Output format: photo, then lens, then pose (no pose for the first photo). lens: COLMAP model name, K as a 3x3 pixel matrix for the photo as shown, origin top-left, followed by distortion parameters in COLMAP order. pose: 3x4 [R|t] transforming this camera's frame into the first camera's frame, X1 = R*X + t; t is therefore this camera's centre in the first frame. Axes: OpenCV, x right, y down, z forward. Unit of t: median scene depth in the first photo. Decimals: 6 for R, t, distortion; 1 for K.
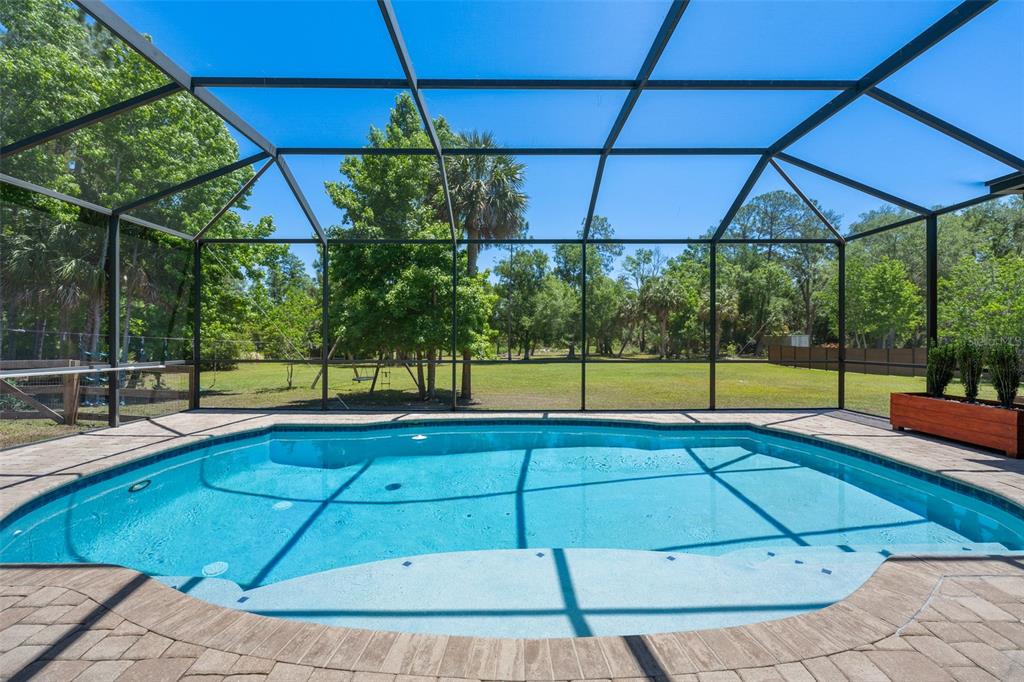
lens RADIAL K [[407.4, 0, 512.0], [0, 407.4, 341.0], [0, 0, 1]] dist [0.000249, -0.000114]
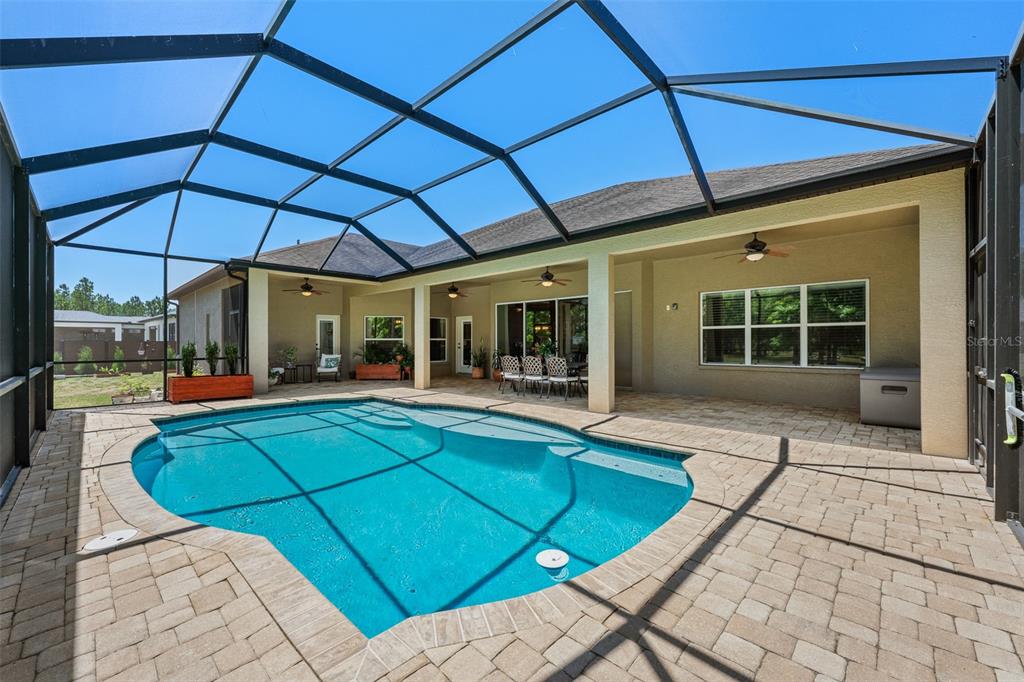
lens RADIAL K [[409.5, 0, 512.0], [0, 409.5, 341.0], [0, 0, 1]] dist [0.000745, -0.000015]
pose [[-0.723565, 0.003250, 0.690249, -0.230785], [0.002914, 0.999994, -0.001653, 0.000599], [-0.690250, 0.000816, -0.723570, 0.311121]]
